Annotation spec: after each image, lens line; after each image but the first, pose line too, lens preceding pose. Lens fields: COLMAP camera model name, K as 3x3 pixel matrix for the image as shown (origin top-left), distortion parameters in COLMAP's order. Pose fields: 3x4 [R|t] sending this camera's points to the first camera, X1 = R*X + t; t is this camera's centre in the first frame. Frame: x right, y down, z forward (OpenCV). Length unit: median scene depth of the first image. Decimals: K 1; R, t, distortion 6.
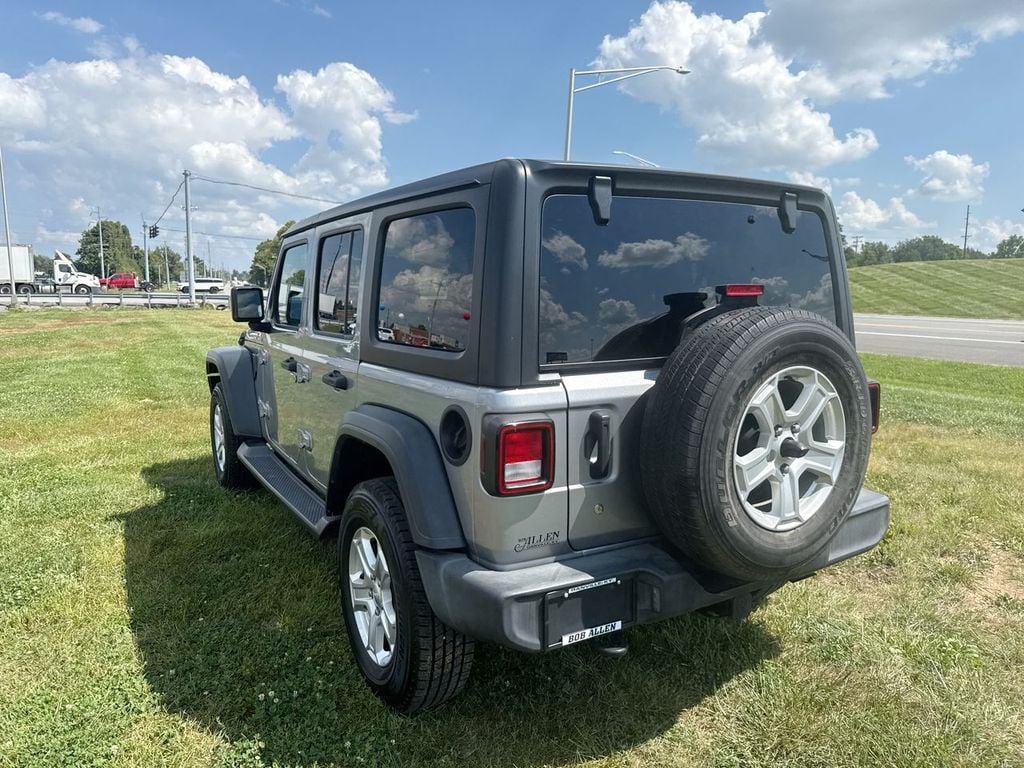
lens RADIAL K [[755.8, 0, 504.5], [0, 755.8, 386.1], [0, 0, 1]] dist [0.029006, 0.002100]
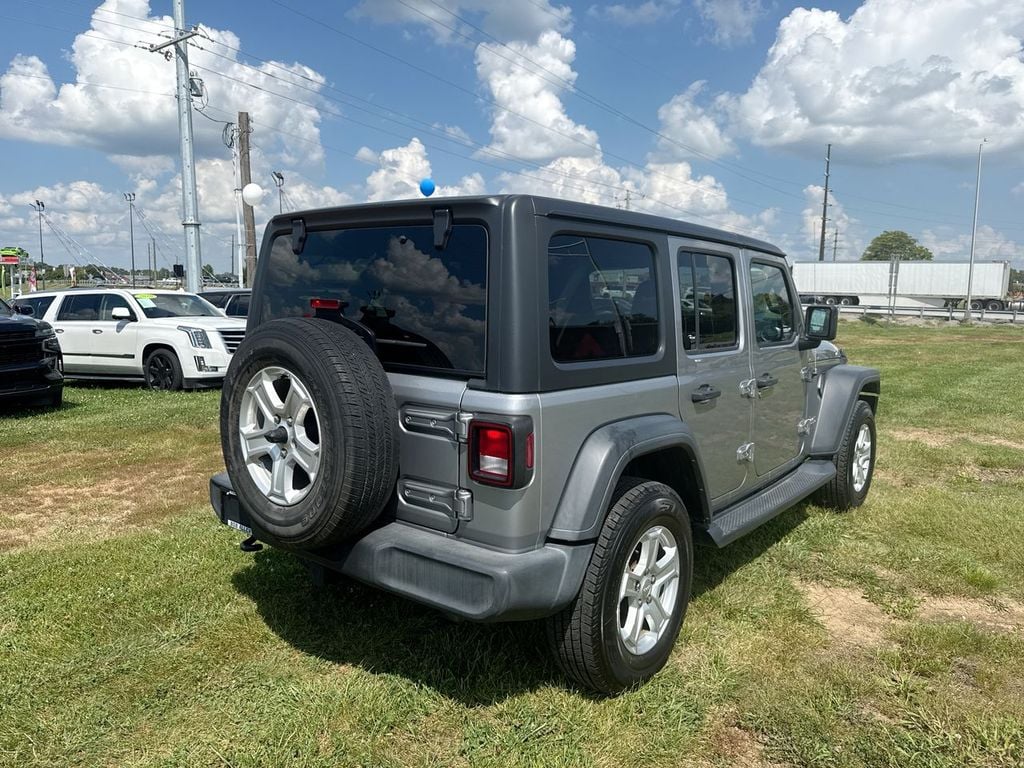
lens RADIAL K [[755.8, 0, 504.5], [0, 755.8, 386.1], [0, 0, 1]] dist [0.029006, 0.002100]
pose [[0.337369, 0.131719, -0.932112, 1.083885], [-0.151159, 0.984894, 0.084467, -0.101182], [0.929157, 0.112401, 0.352183, 0.608750]]
